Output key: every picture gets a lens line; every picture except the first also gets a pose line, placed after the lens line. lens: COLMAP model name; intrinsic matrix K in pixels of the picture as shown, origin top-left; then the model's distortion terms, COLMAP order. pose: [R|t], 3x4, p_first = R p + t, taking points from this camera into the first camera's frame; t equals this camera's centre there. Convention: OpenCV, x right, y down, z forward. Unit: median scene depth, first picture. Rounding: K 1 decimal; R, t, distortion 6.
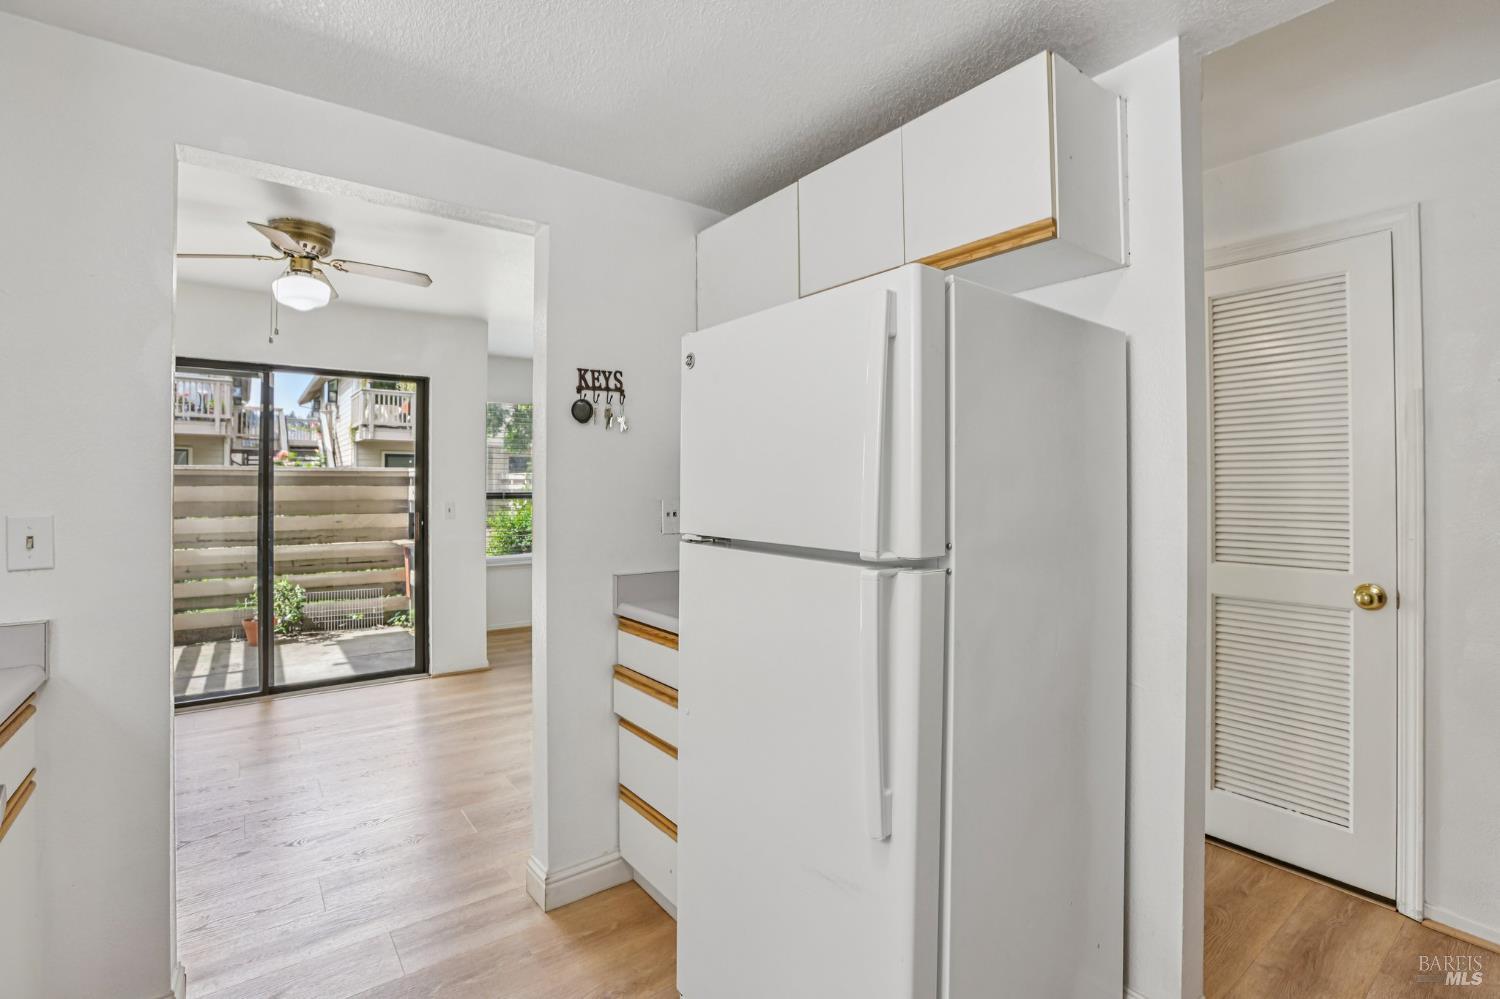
lens RADIAL K [[690.2, 0, 751.9], [0, 690.2, 490.3], [0, 0, 1]] dist [-0.051974, 0.016036]
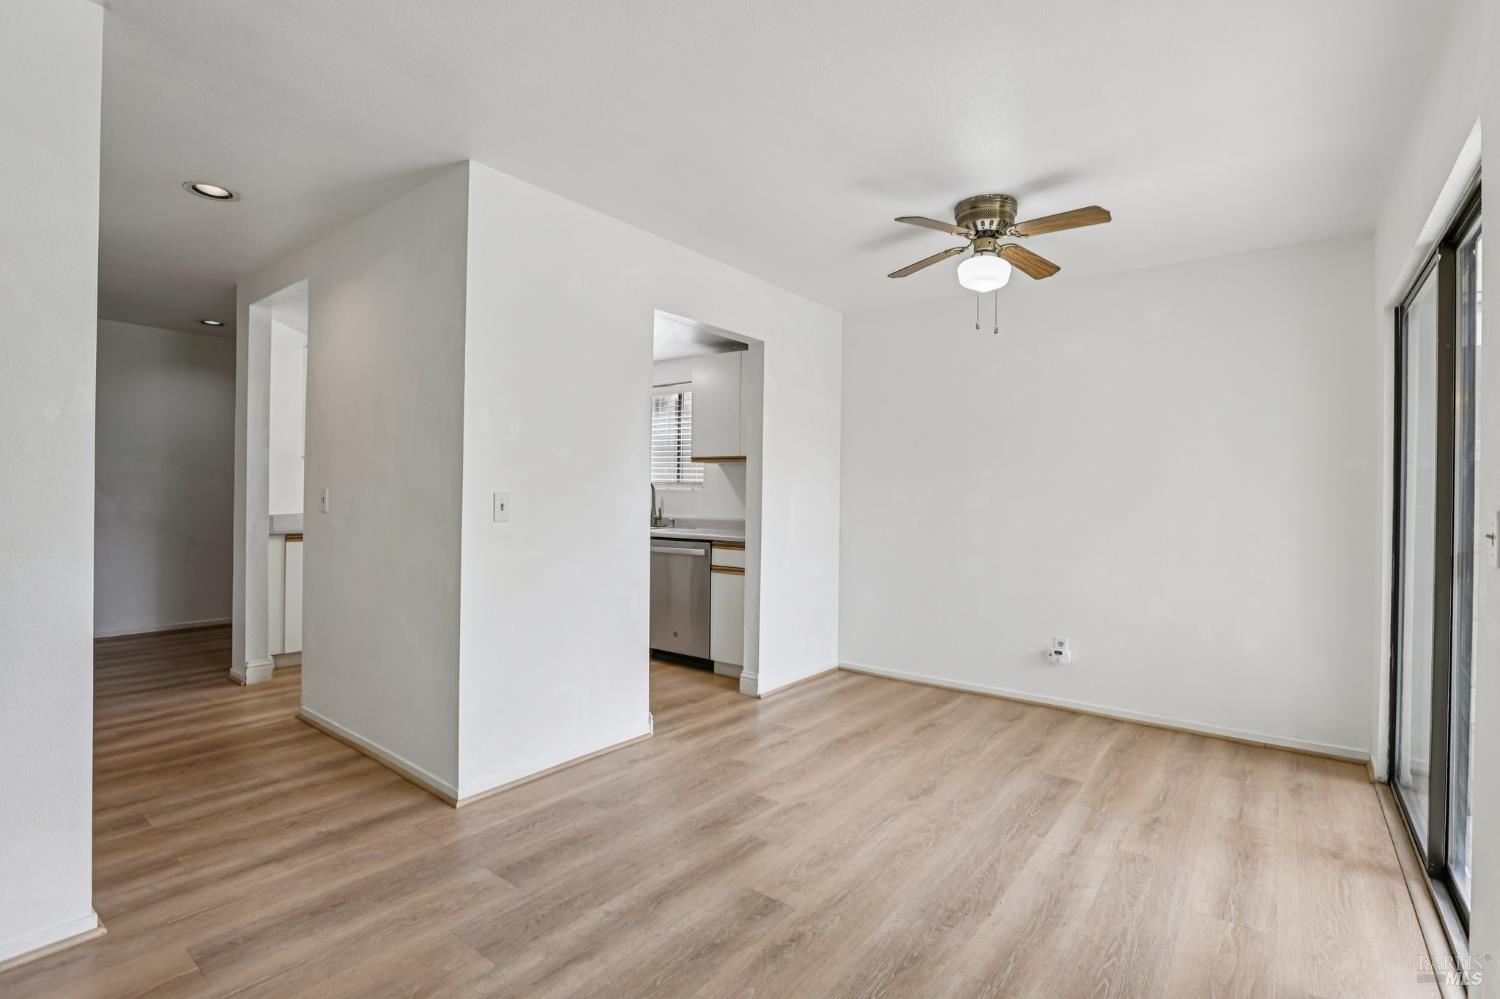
lens RADIAL K [[708.1, 0, 752.8], [0, 708.1, 492.5], [0, 0, 1]] dist [-0.058291, 0.030611]
pose [[-0.968037, -0.017688, -0.250183, -0.050978], [-0.019086, 0.999813, 0.003164, 0.010730], [0.250080, 0.007838, -0.968194, 1.023273]]
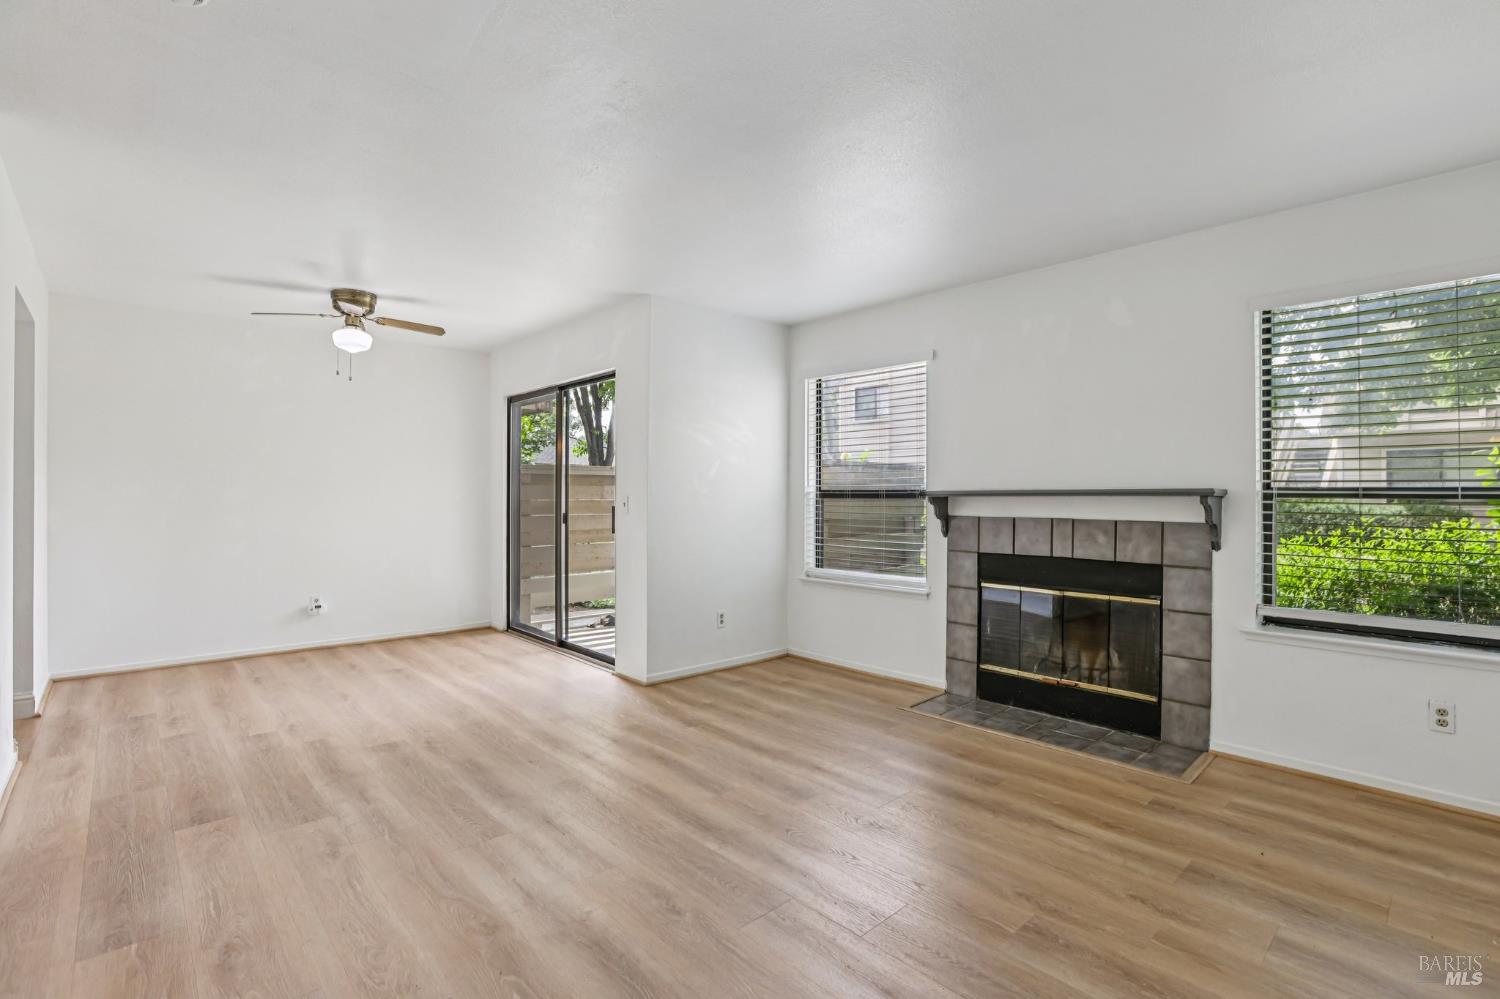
lens RADIAL K [[693.4, 0, 754.7], [0, 693.4, 498.7], [0, 0, 1]] dist [-0.043886, 0.015502]
pose [[0.088525, 0.001916, -0.996072, 0.459746], [-0.009362, 0.999956, 0.001091, 0.014118], [0.996030, 0.009228, 0.088539, 0.928727]]
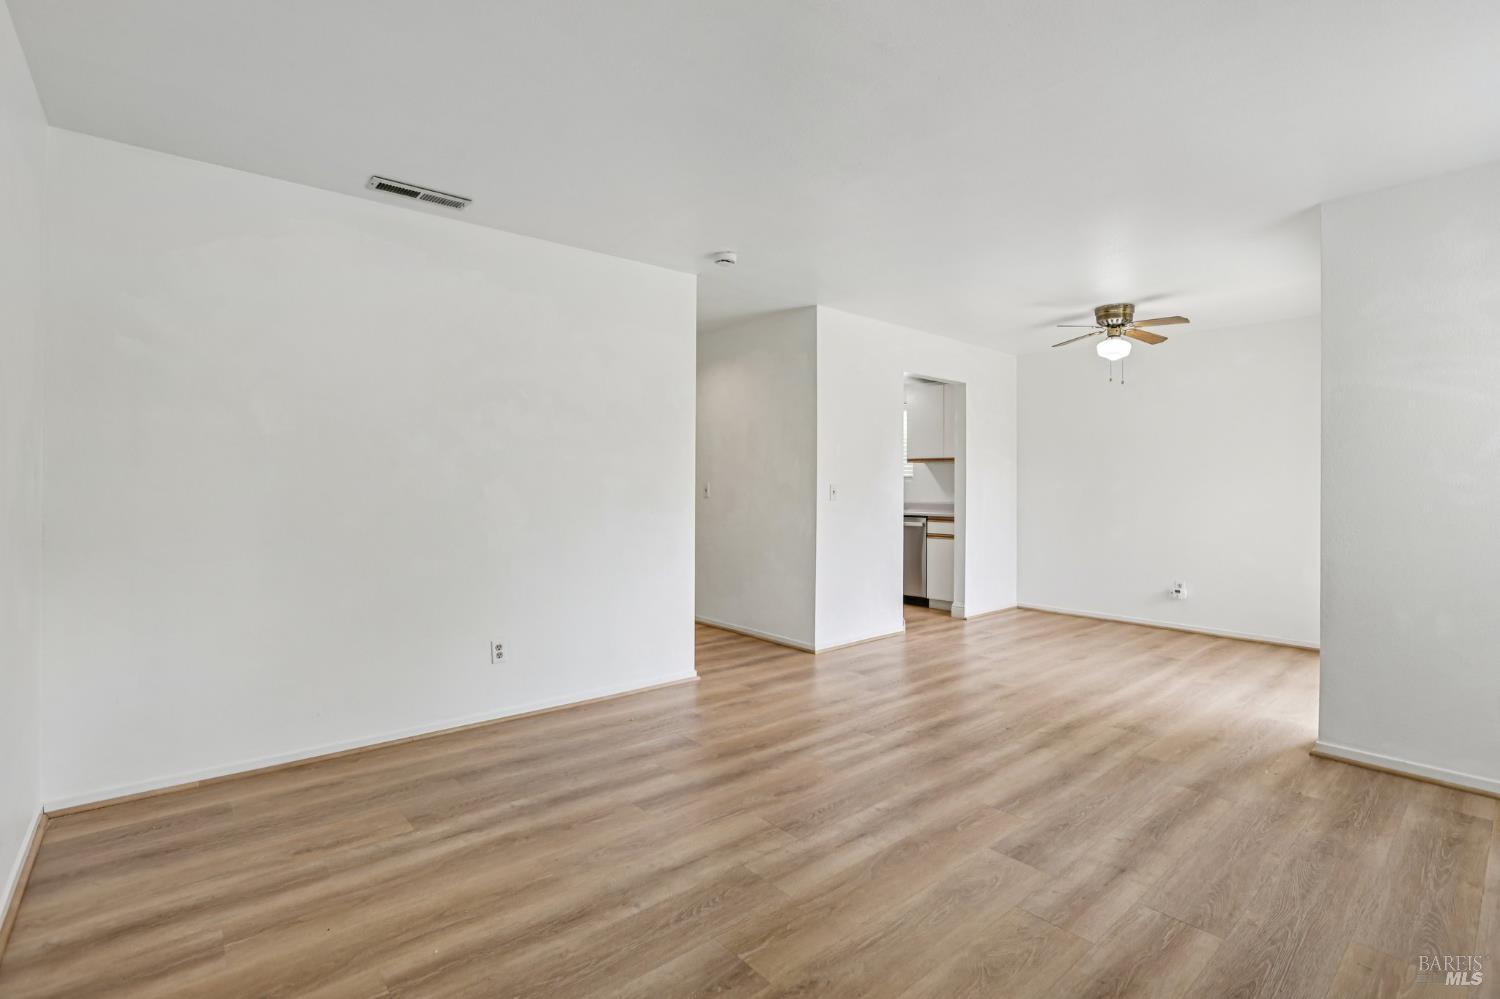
lens RADIAL K [[704.6, 0, 767.3], [0, 704.6, 479.7], [0, 0, 1]] dist [-0.060268, 0.027983]
pose [[-0.998001, -0.008469, -0.062635, 0.142742], [-0.008466, 0.999964, -0.000302, 0.010315], [0.062636, 0.000229, -0.998036, 1.405832]]
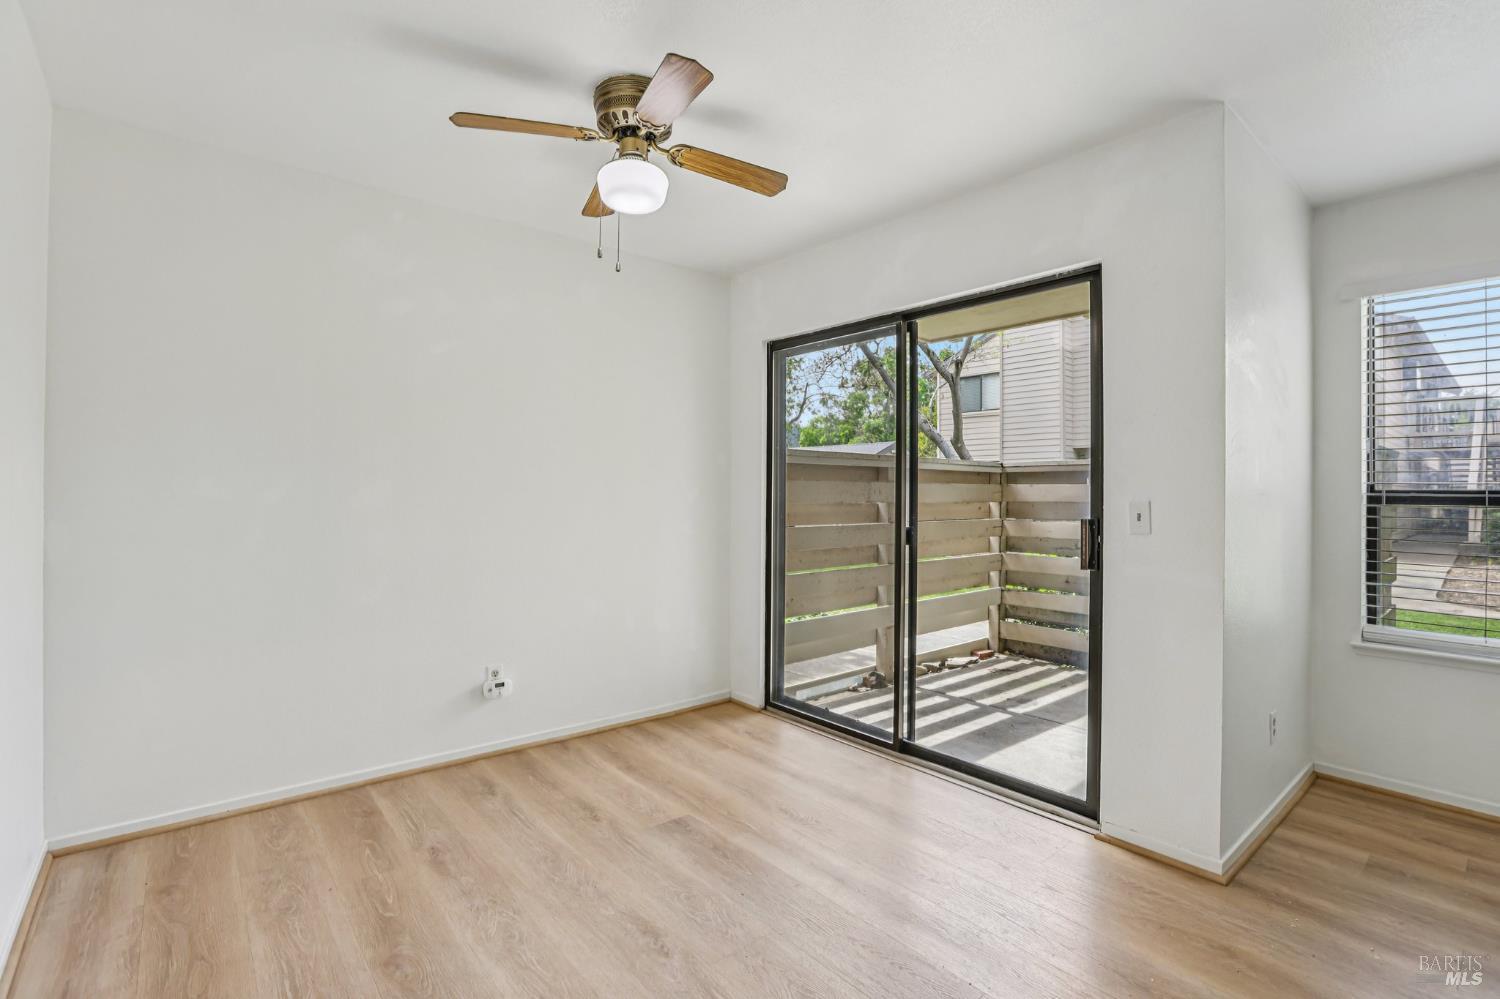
lens RADIAL K [[690.2, 0, 751.9], [0, 690.2, 490.3], [0, 0, 1]] dist [-0.051974, 0.016036]
pose [[0.044996, -0.008750, -0.998949, 0.031137], [-0.014035, 0.999857, -0.009390, 0.014736], [0.998889, 0.014443, 0.044867, 0.589138]]
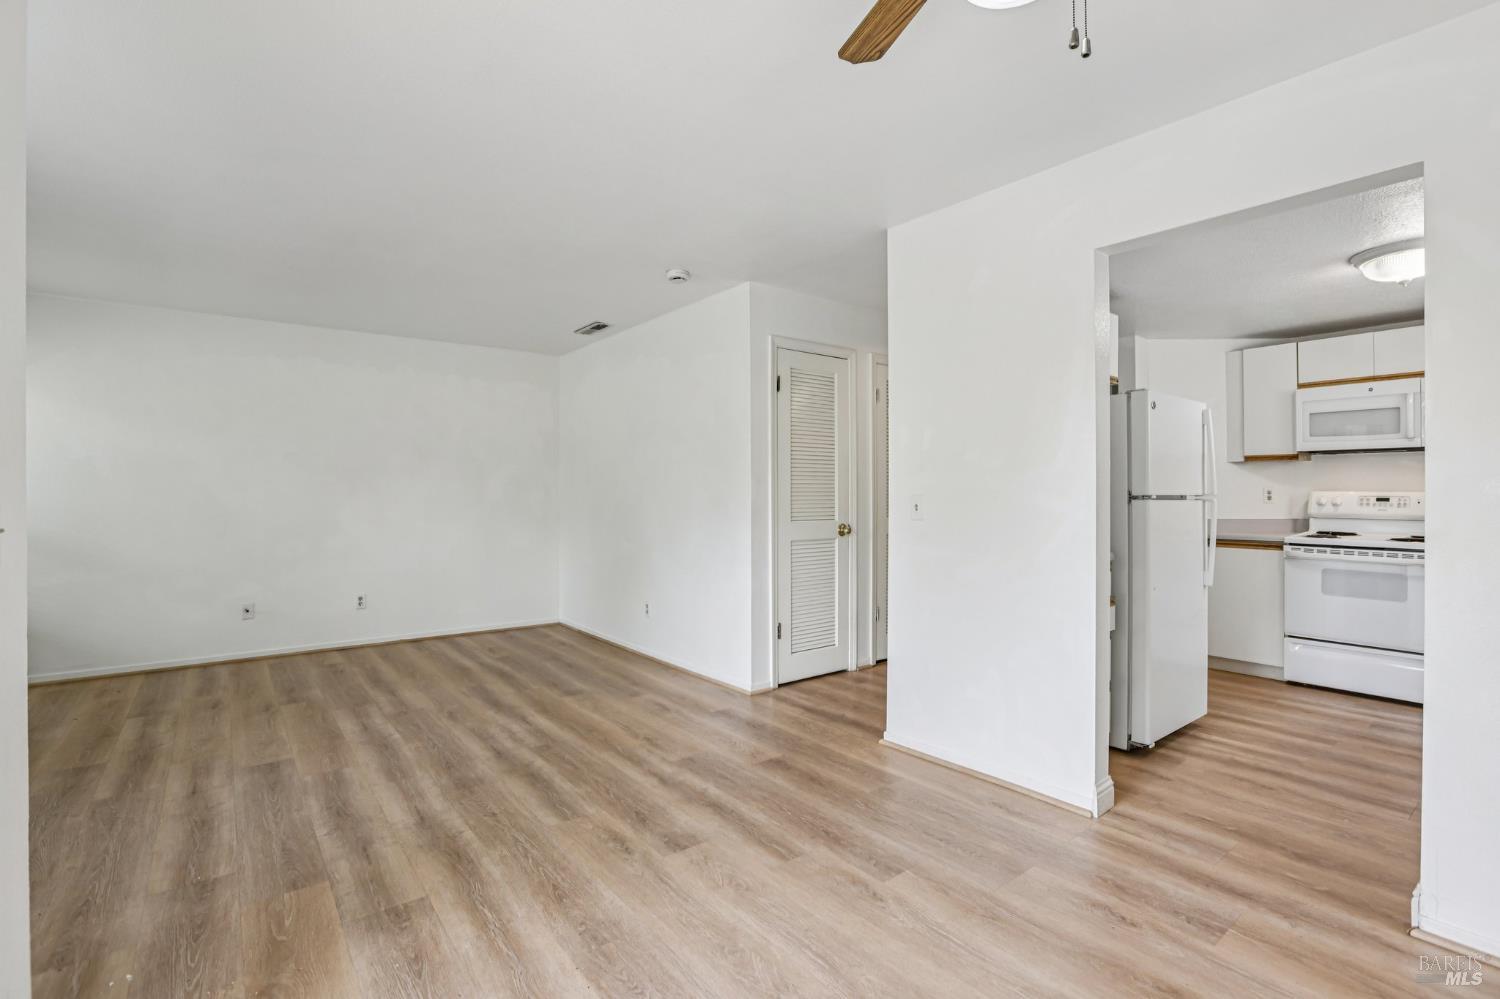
lens RADIAL K [[693.4, 0, 754.7], [0, 693.4, 498.7], [0, 0, 1]] dist [-0.043886, 0.015502]
pose [[-0.006218, -0.010049, 0.999930, -0.578029], [0.006525, 0.999928, 0.010090, 0.012210], [-0.999959, 0.006587, -0.006152, 0.622467]]
